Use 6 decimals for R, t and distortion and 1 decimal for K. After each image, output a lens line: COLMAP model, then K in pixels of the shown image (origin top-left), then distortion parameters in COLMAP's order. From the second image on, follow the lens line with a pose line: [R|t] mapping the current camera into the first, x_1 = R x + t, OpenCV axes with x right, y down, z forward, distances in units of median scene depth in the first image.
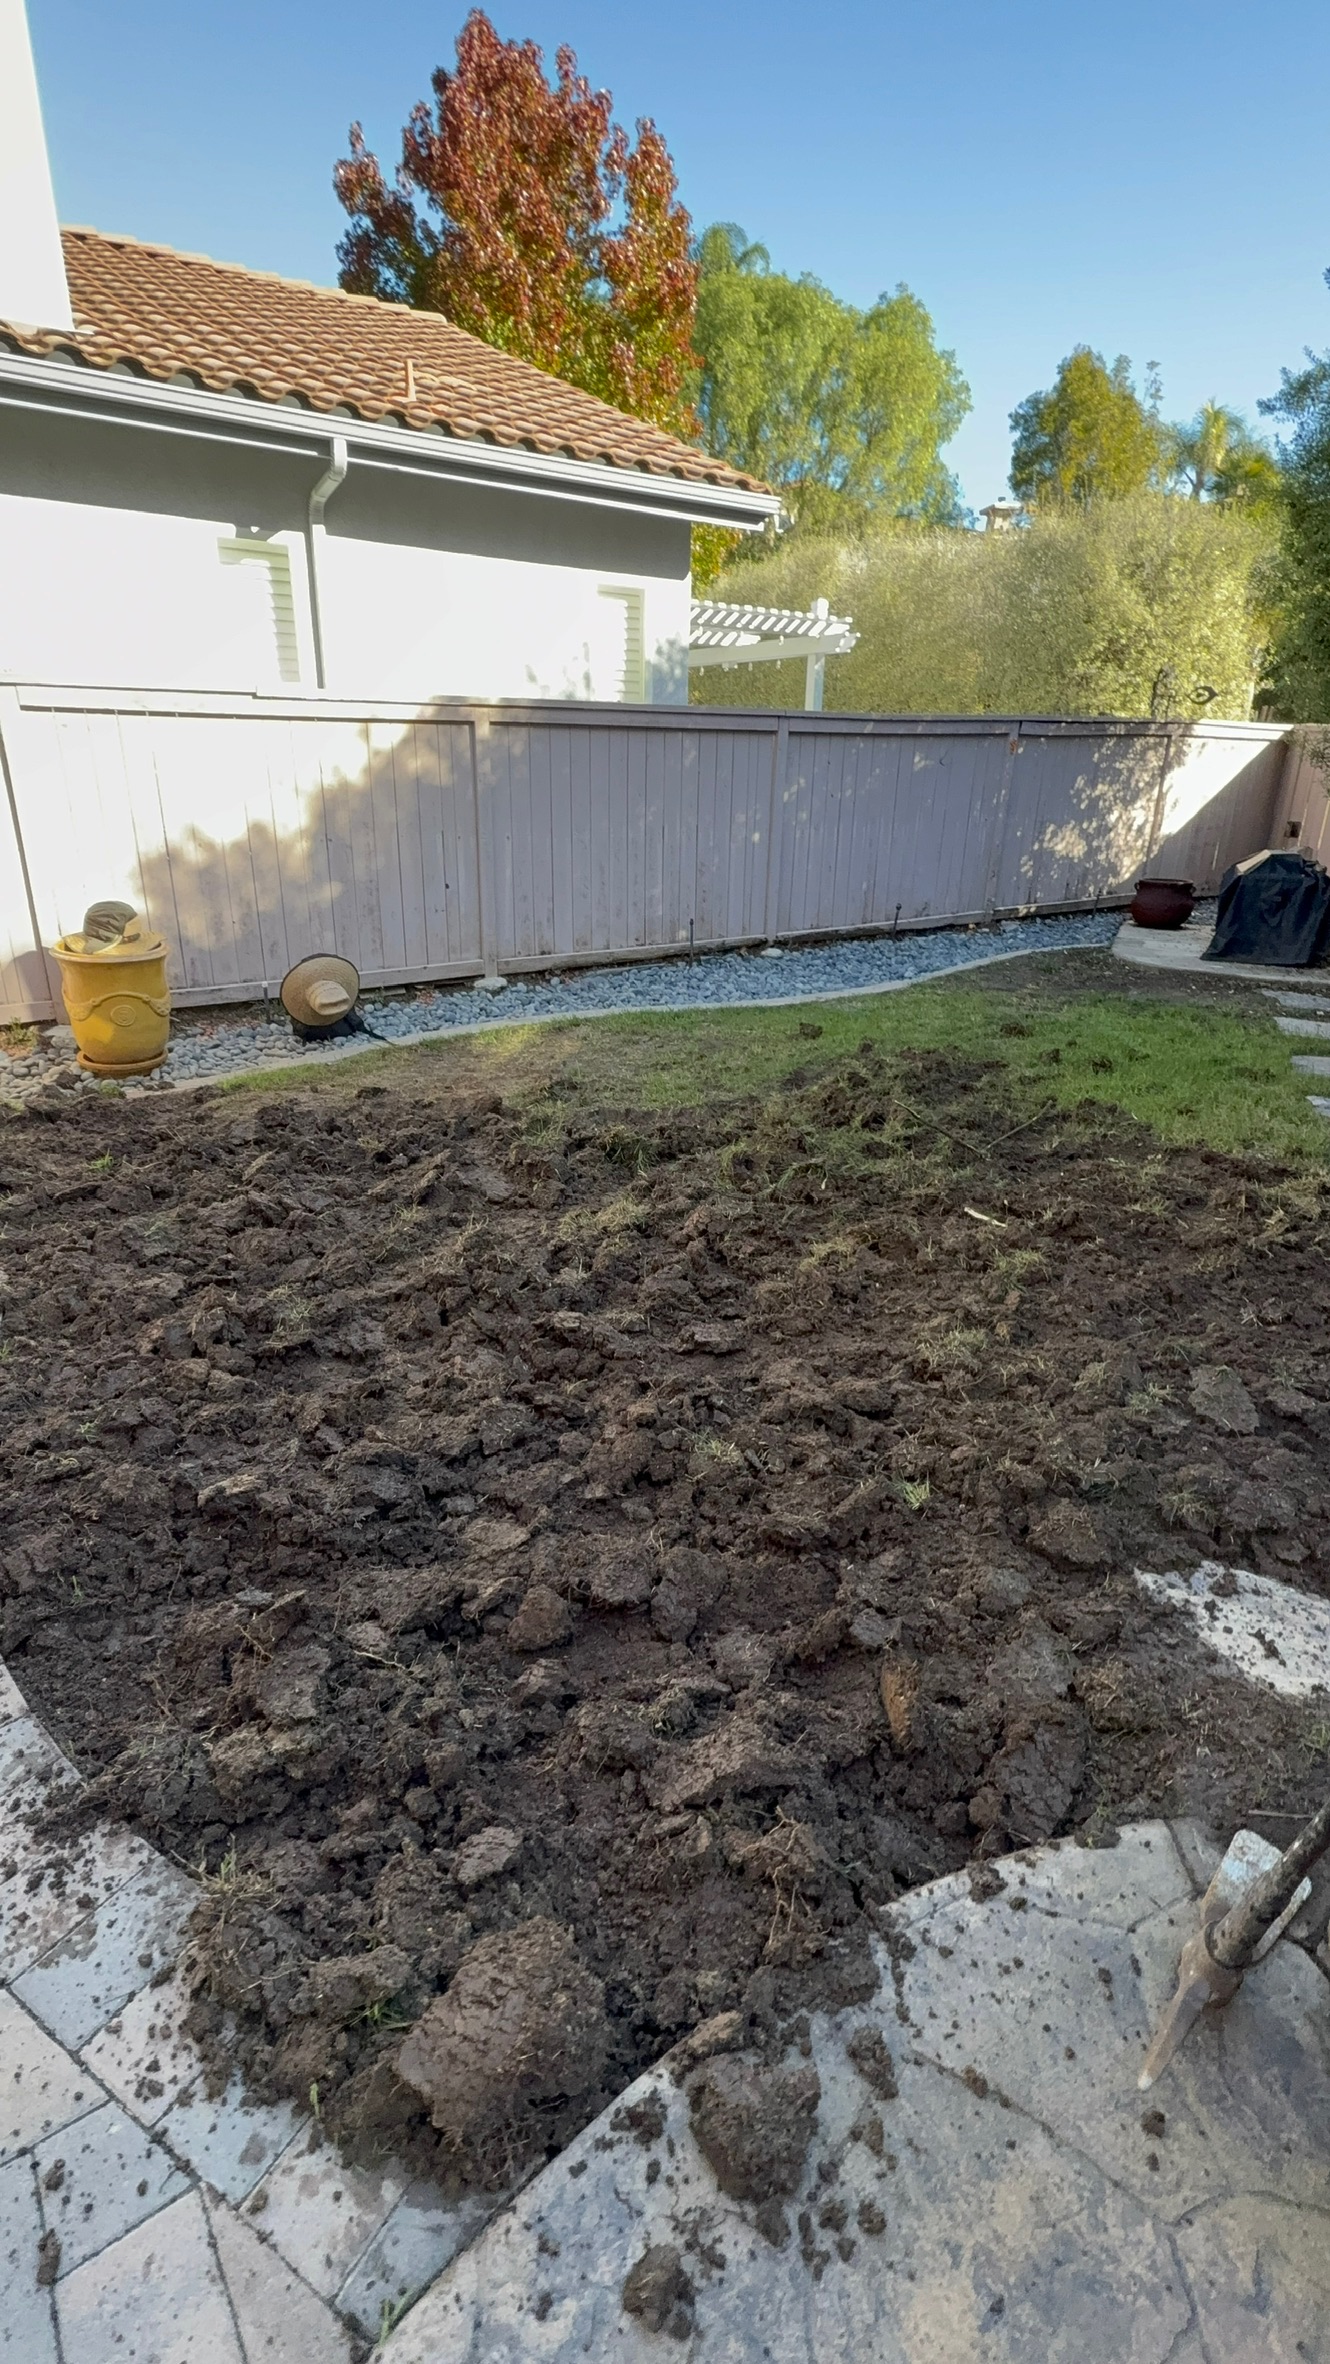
lens RADIAL K [[1031.4, 0, 662.8], [0, 1031.4, 1182.1], [0, 0, 1]] dist [-0.000938, -0.001073]
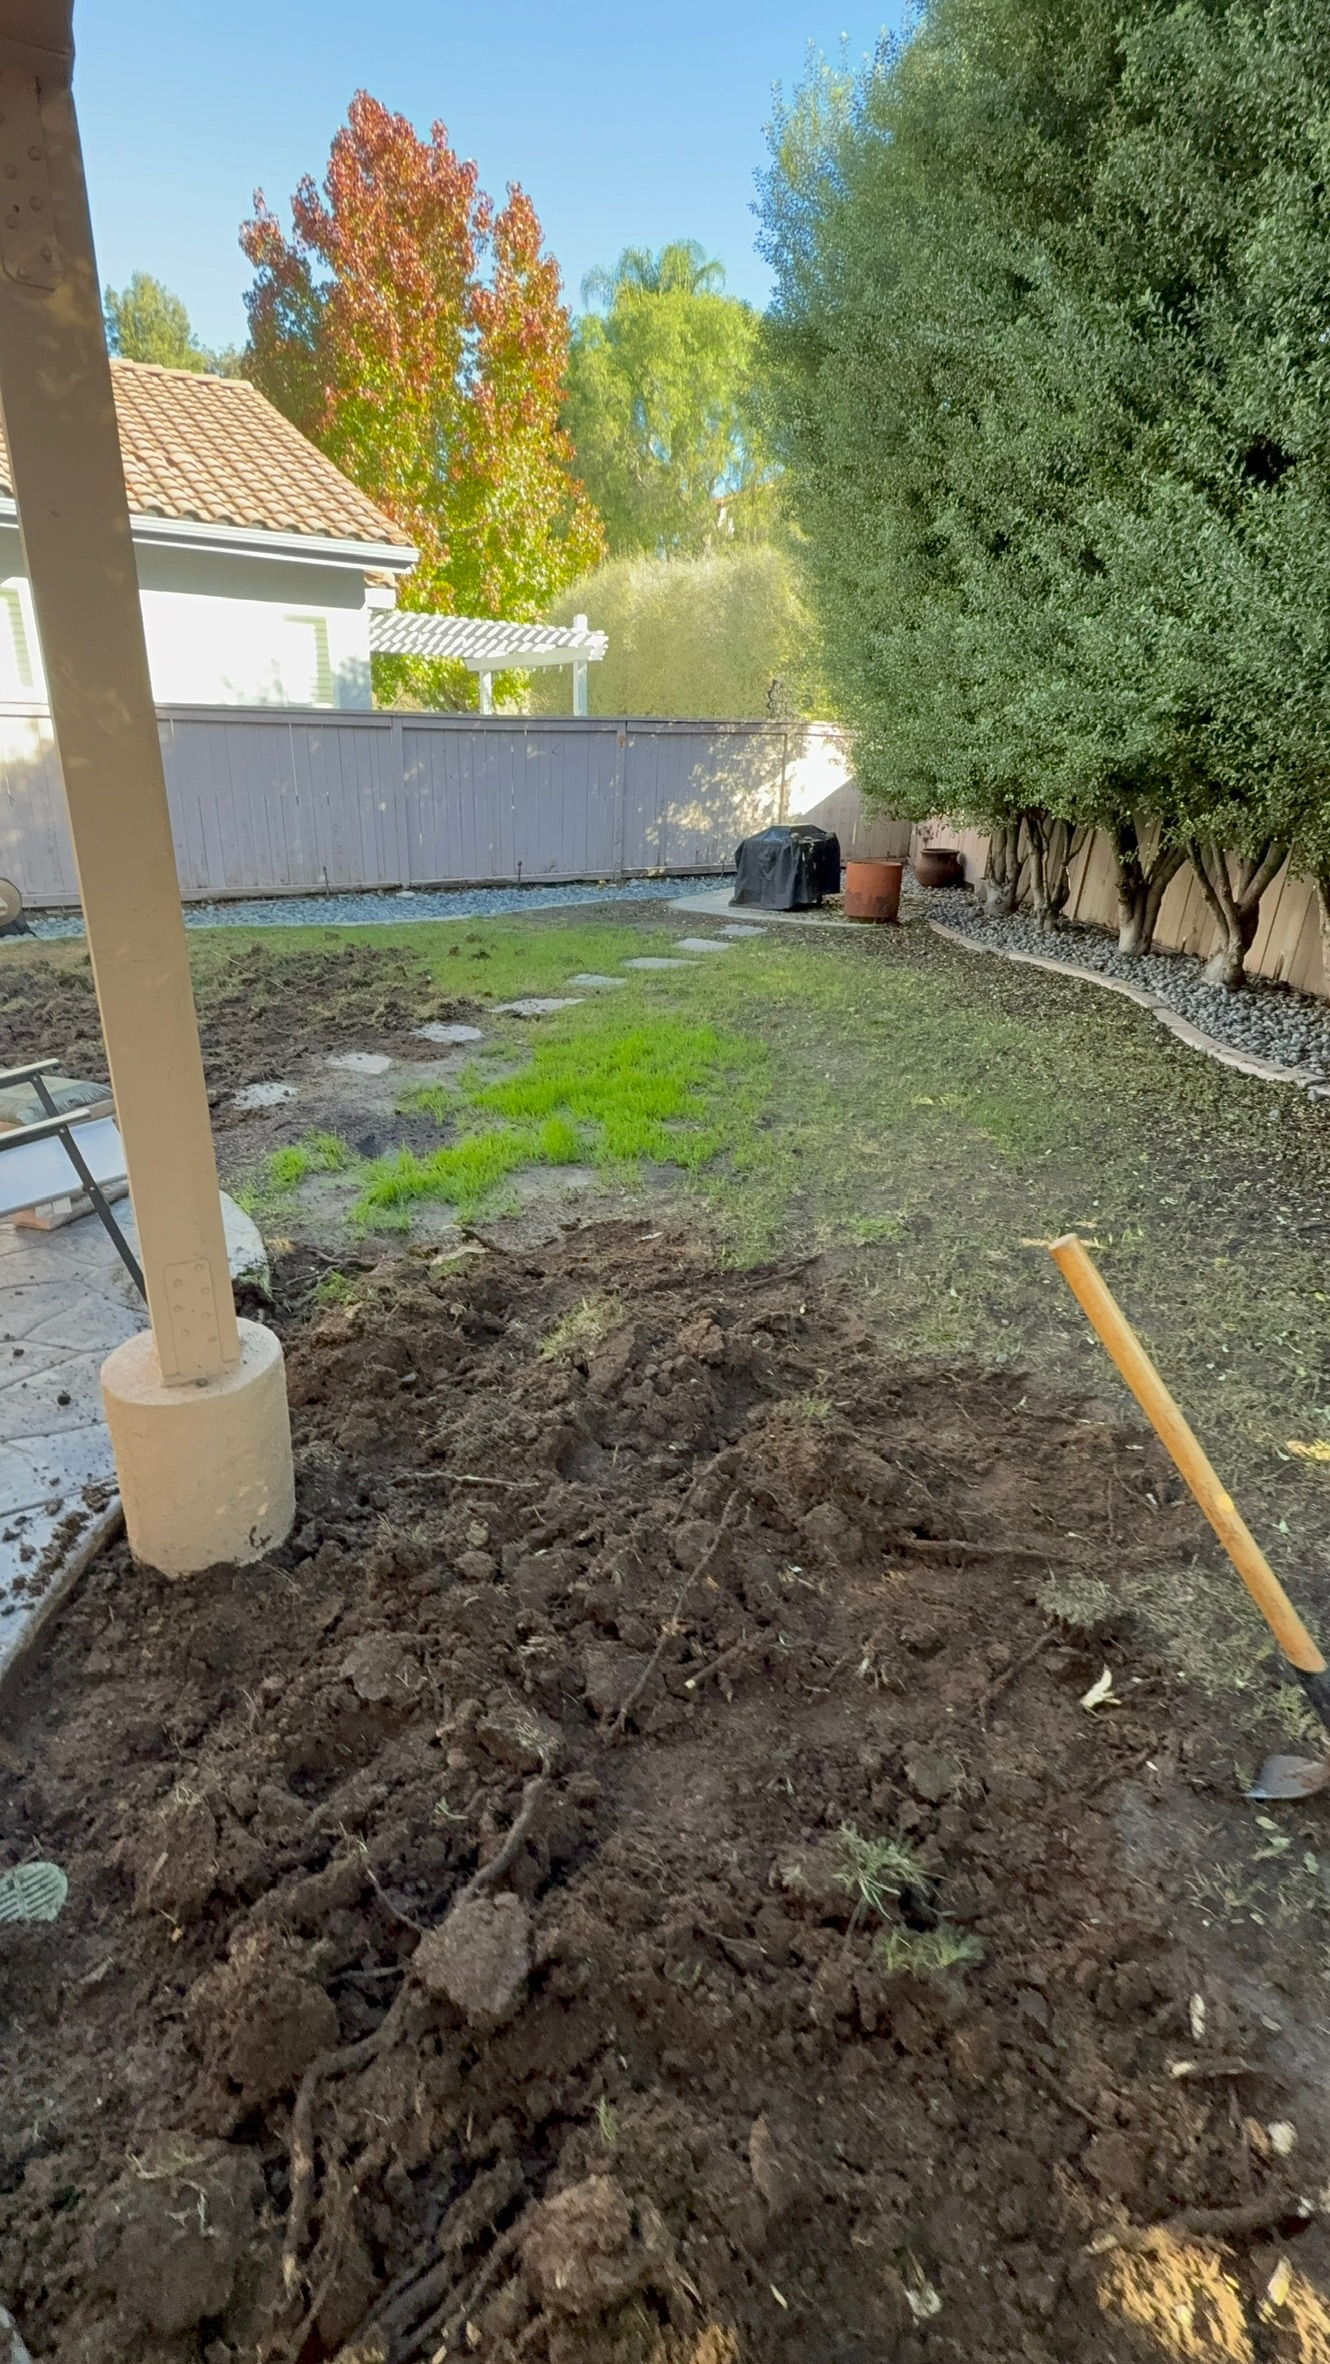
lens RADIAL K [[1031.4, 0, 643.0], [0, 1031.4, 1172.6], [0, 0, 1]] dist [-0.000938, -0.001073]
pose [[0.999362, 0.022890, -0.027430, 0.306689], [-0.022935, 0.999736, -0.001316, 0.085551], [0.027393, 0.001944, 0.999623, -0.207681]]
